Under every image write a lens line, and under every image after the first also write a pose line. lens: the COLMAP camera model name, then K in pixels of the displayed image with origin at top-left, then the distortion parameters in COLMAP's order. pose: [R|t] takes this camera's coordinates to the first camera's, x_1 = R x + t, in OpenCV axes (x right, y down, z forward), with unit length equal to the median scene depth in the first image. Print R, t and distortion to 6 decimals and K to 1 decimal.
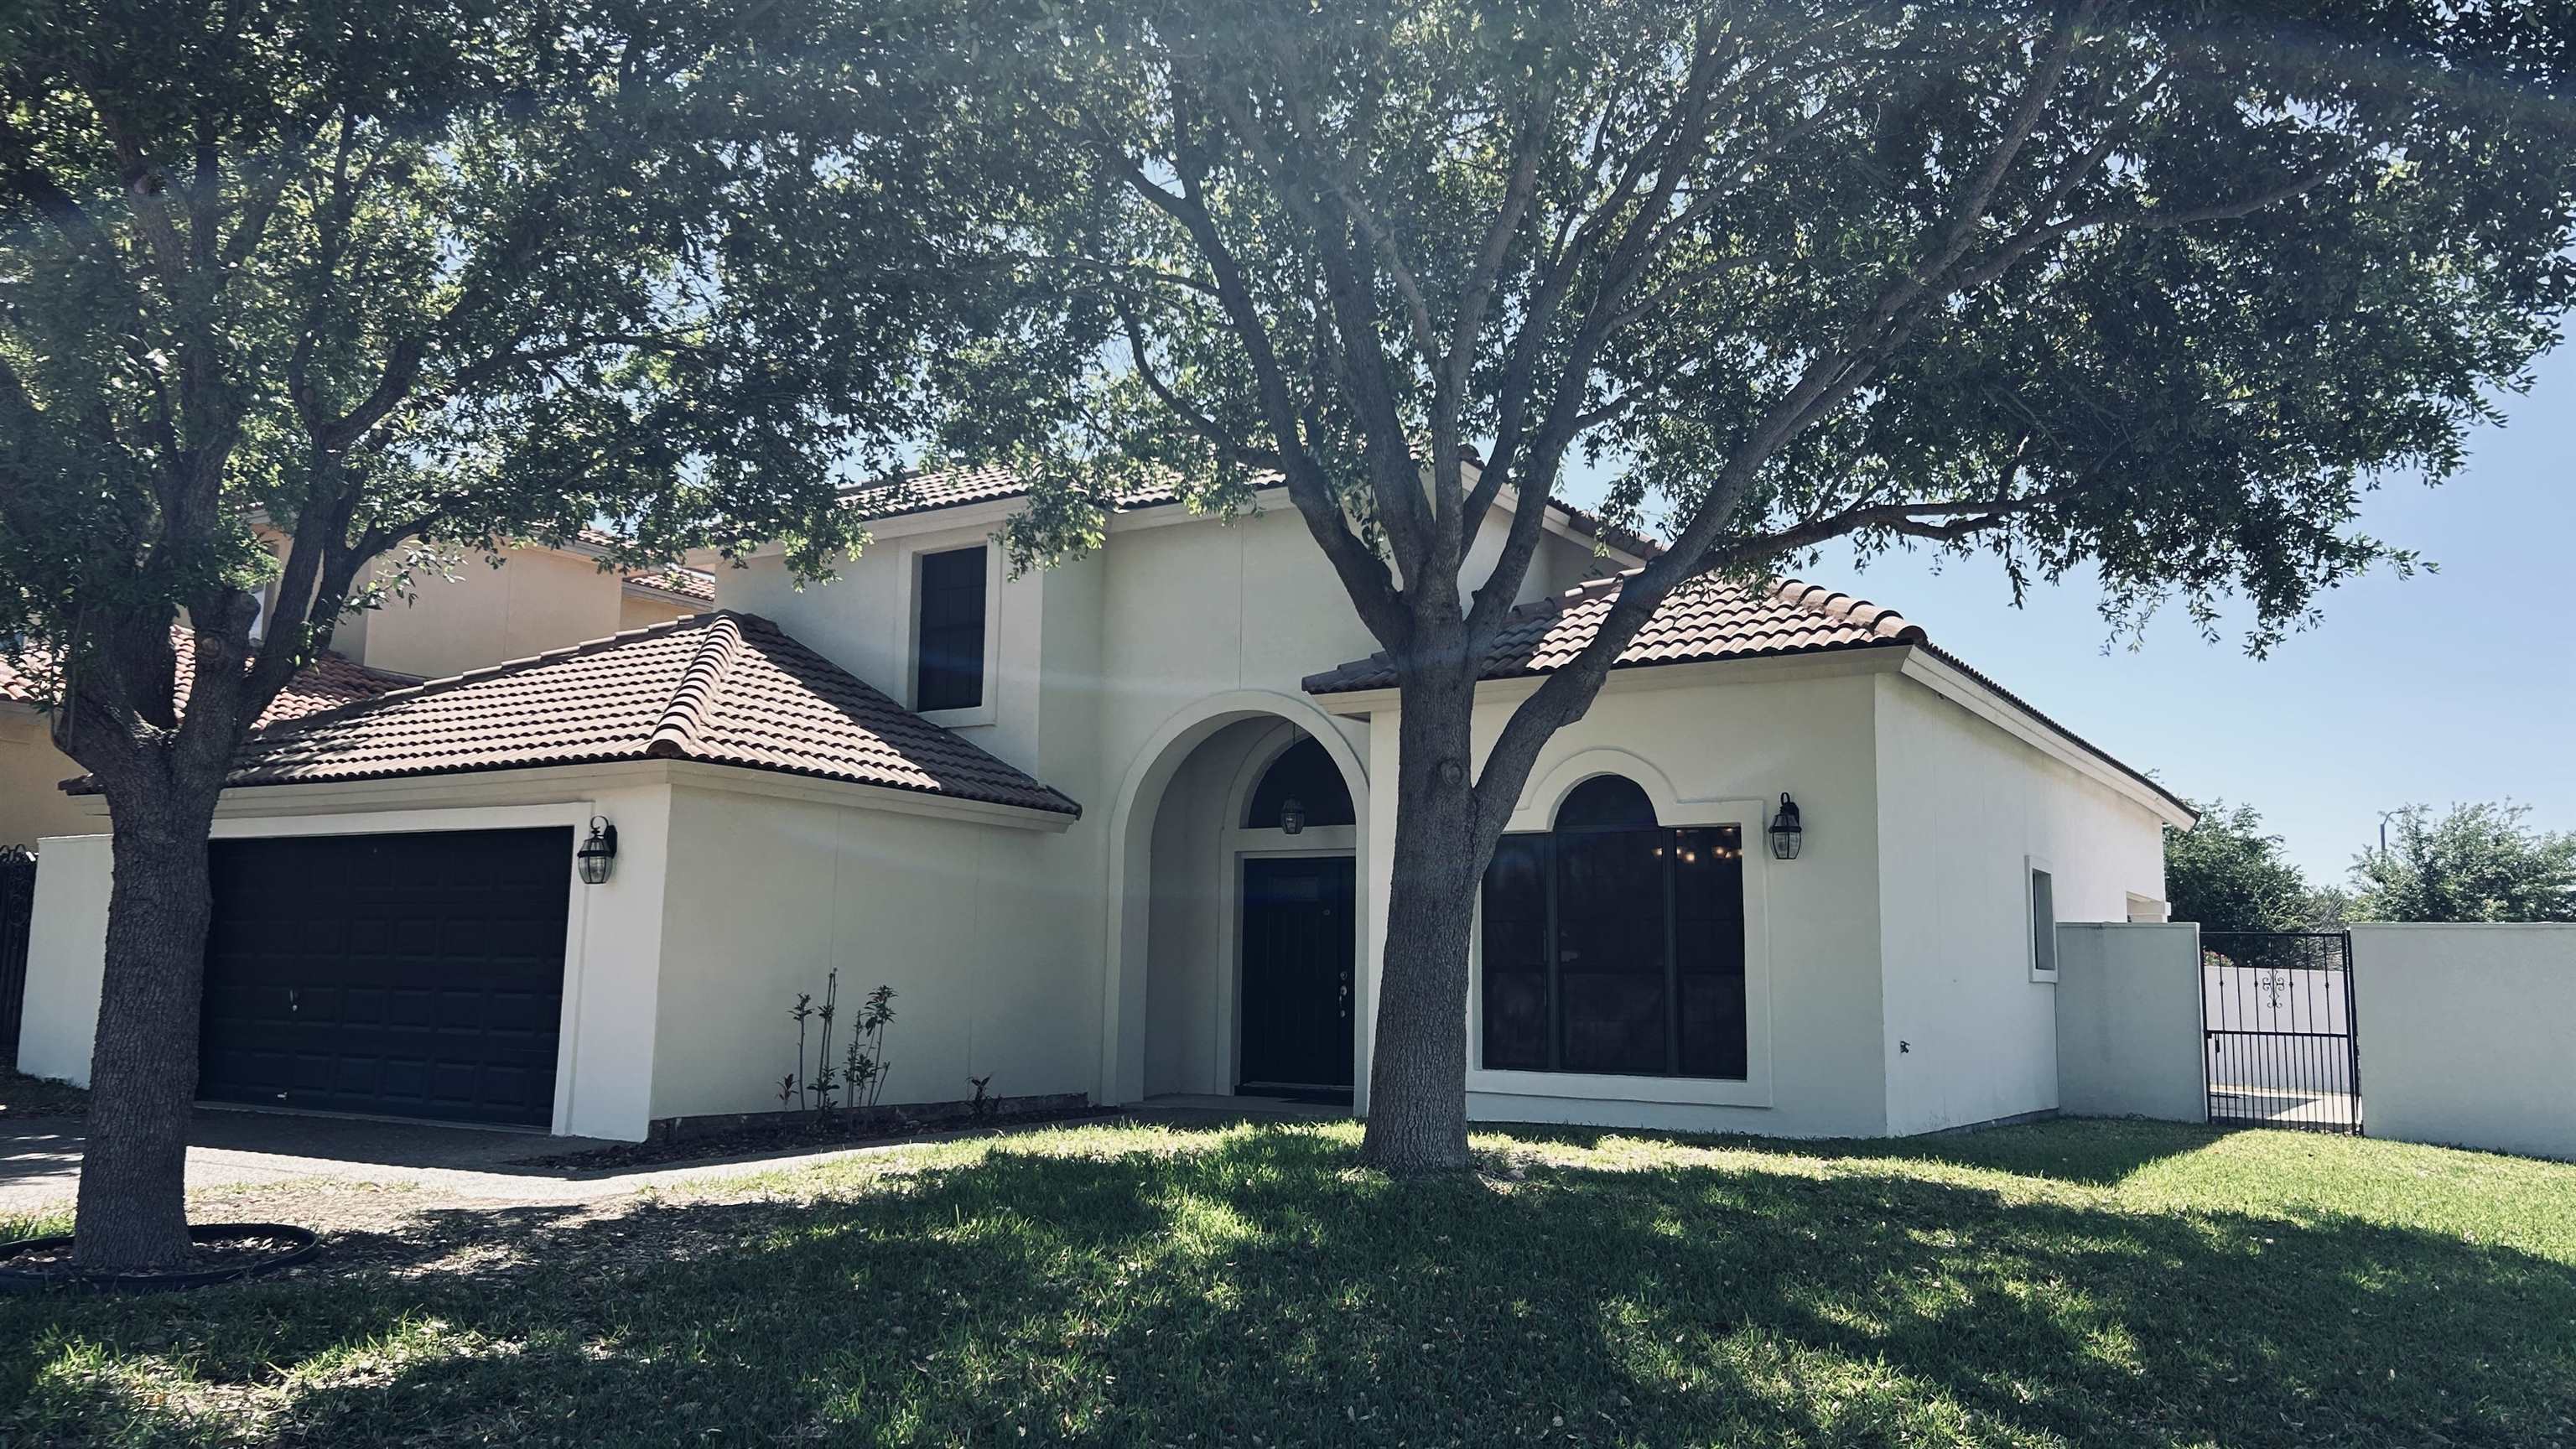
lens RADIAL K [[1931.7, 0, 1291.6], [0, 1931.7, 694.6], [0, 0, 1]] dist [0.022140, 0.001490]
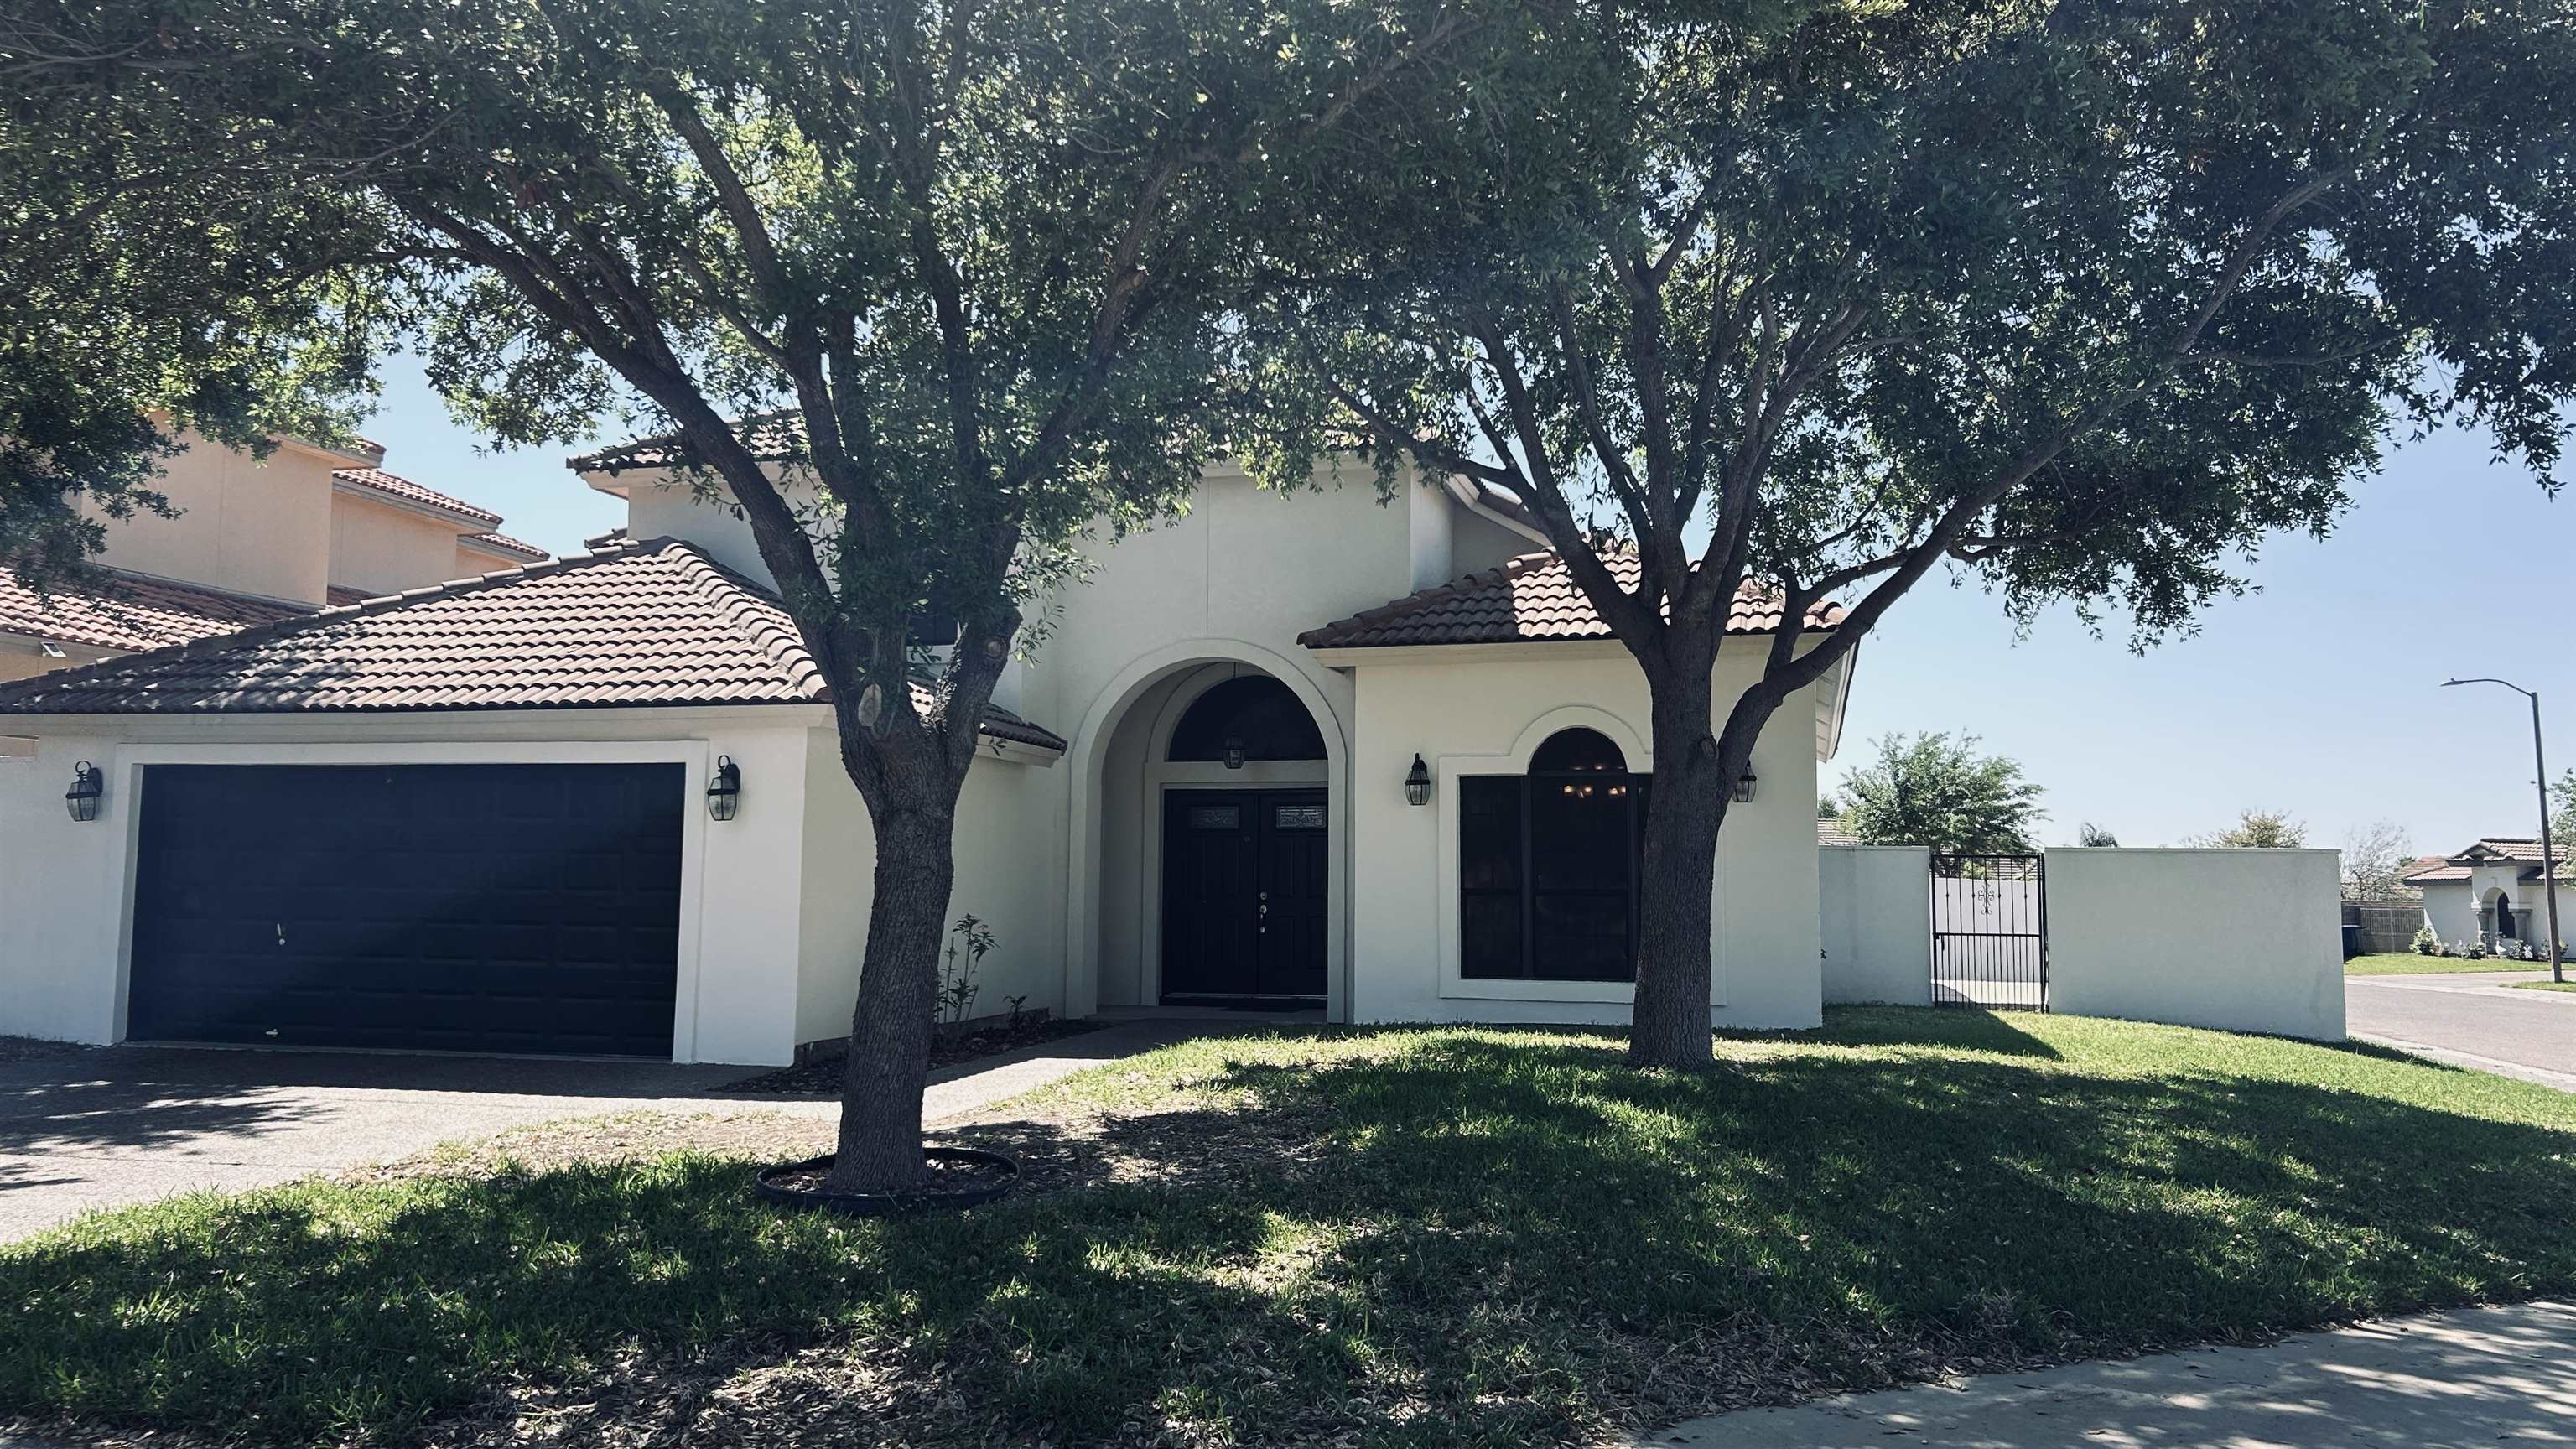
lens RADIAL K [[1921.7, 0, 1297.3], [0, 1921.7, 719.2], [0, 0, 1]] dist [0.044128, -0.065361]
pose [[0.955157, 0.017424, 0.295586, -0.335412], [-0.036908, 0.997488, 0.060466, -0.027075], [-0.293790, -0.068664, 0.953401, -0.057035]]
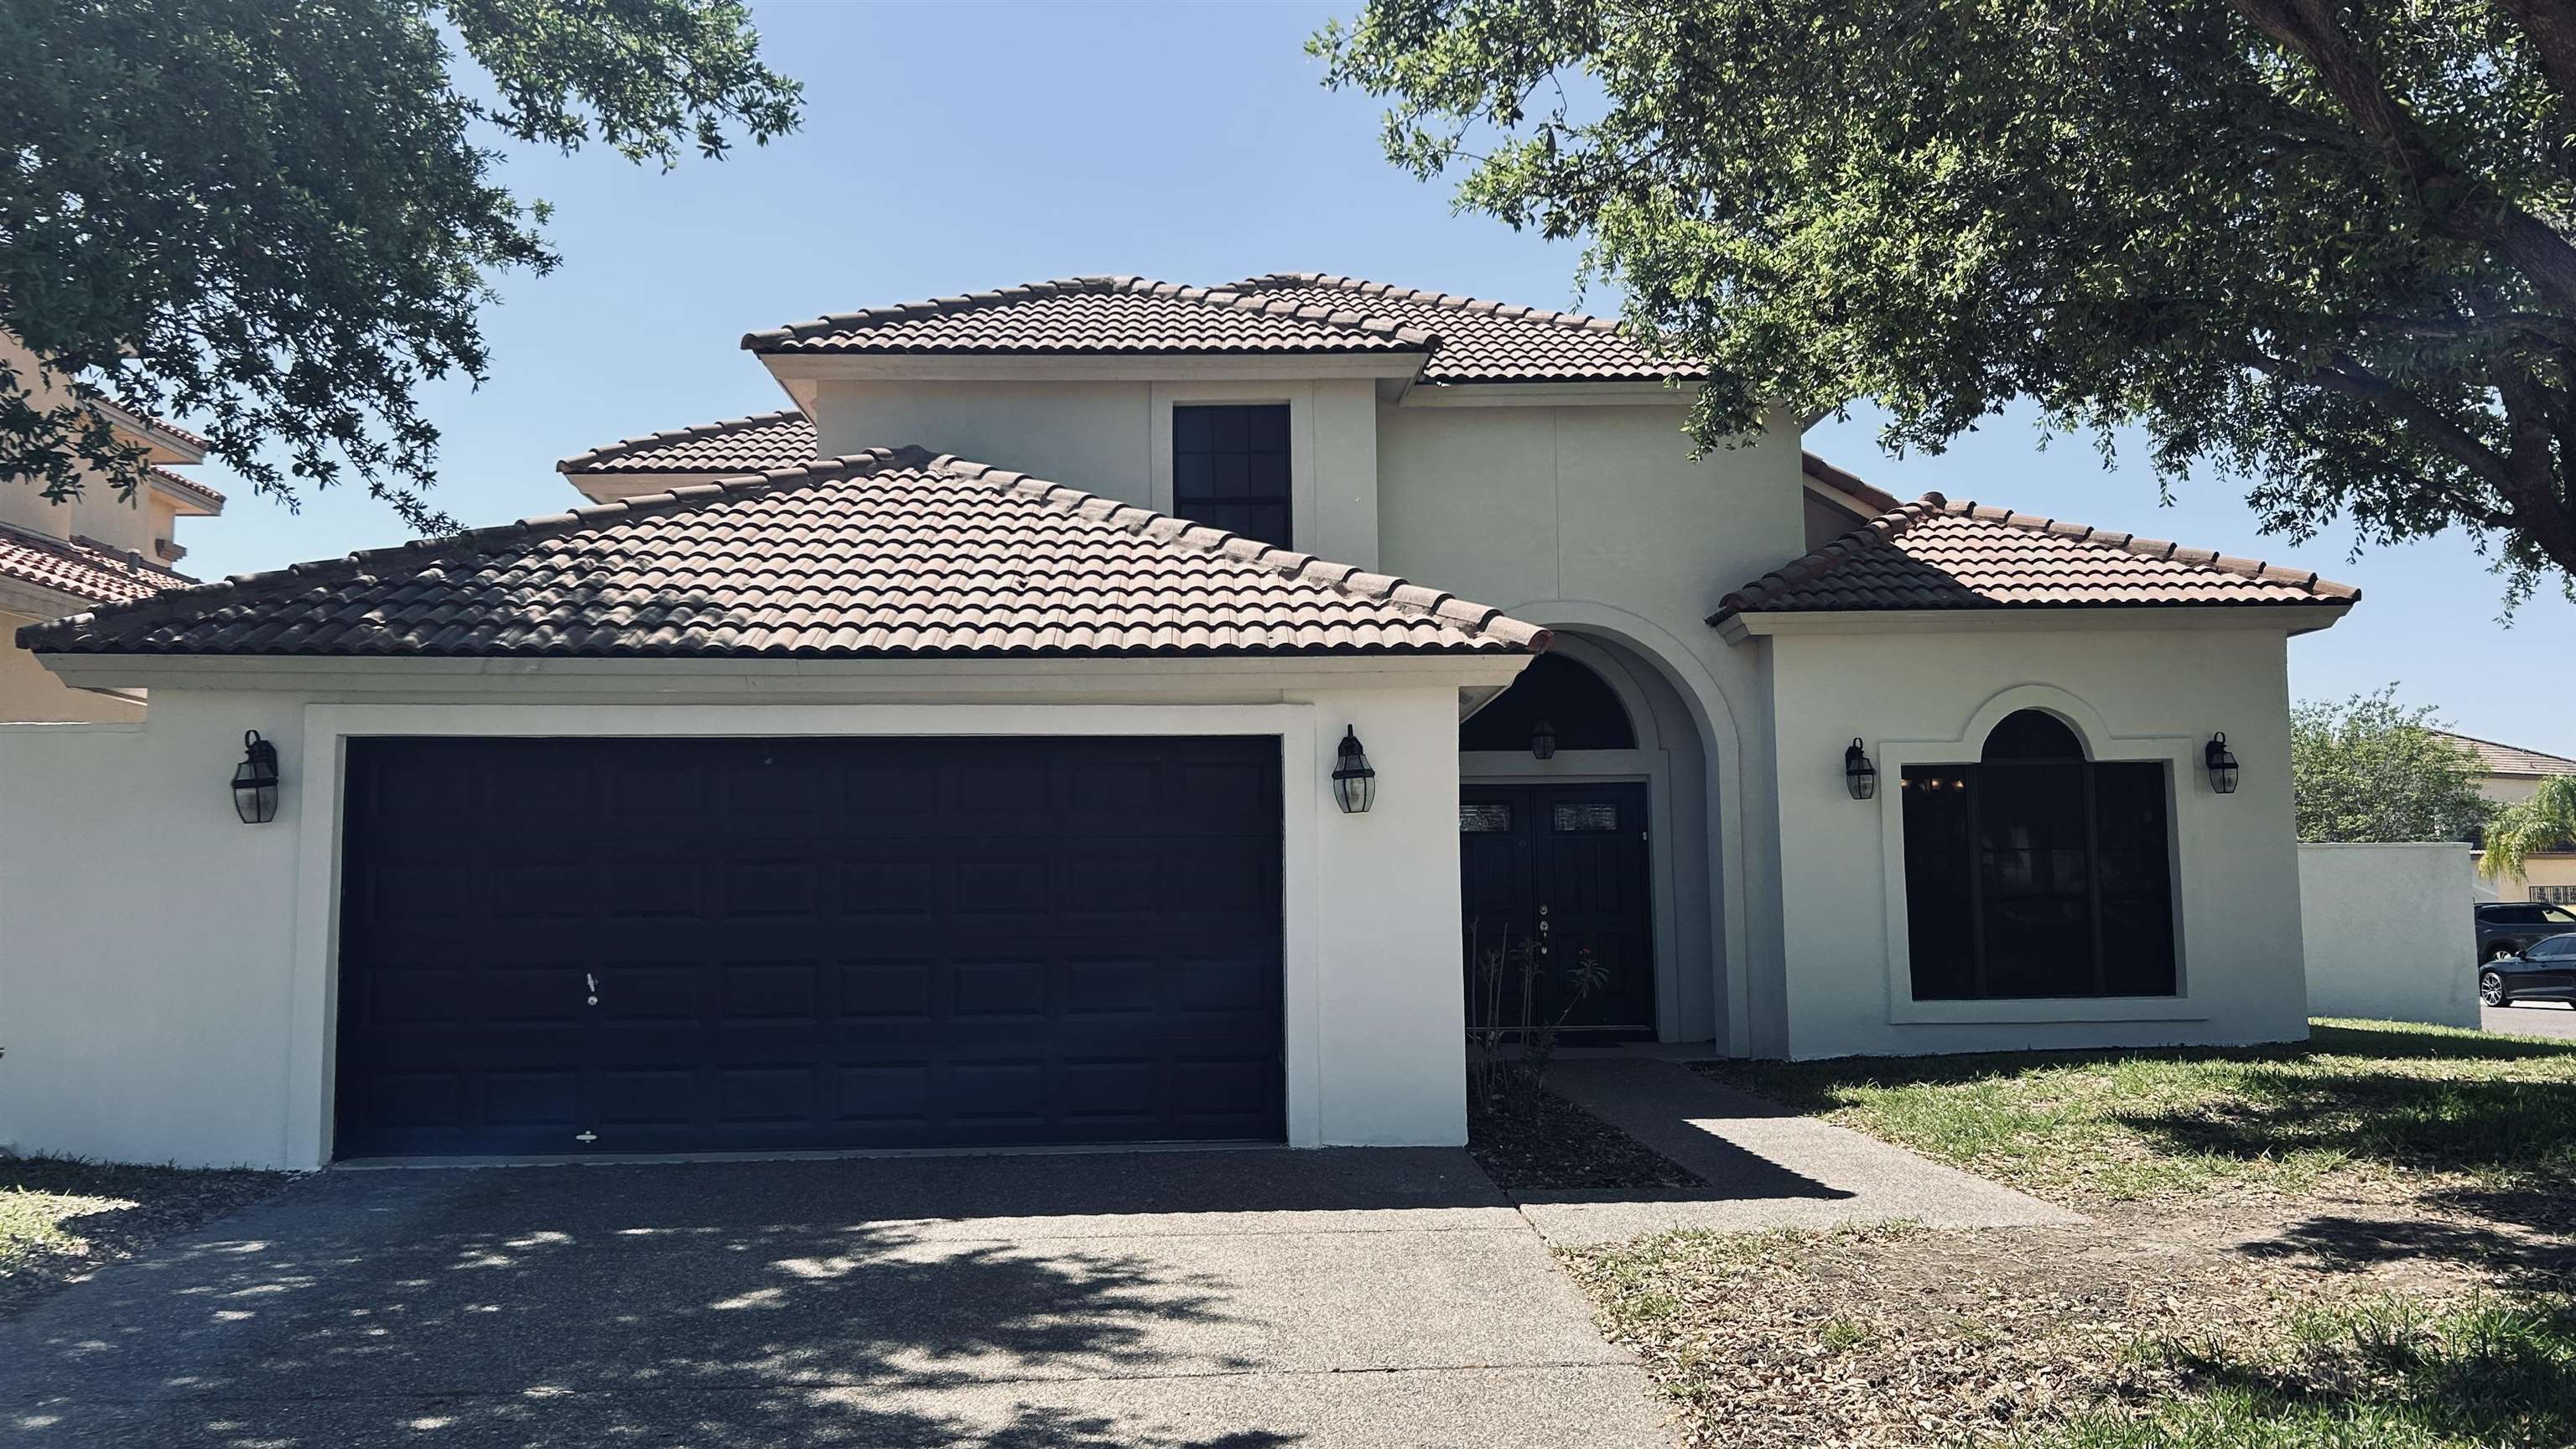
lens RADIAL K [[1944.1, 0, 1288.0], [0, 1944.1, 724.5], [0, 0, 1]] dist [0.049599, -0.091582]
pose [[0.822709, 0.026853, 0.567828, -0.731727], [-0.059618, 0.997451, 0.039209, 0.031384], [-0.565328, -0.066111, 0.822213, 0.358273]]
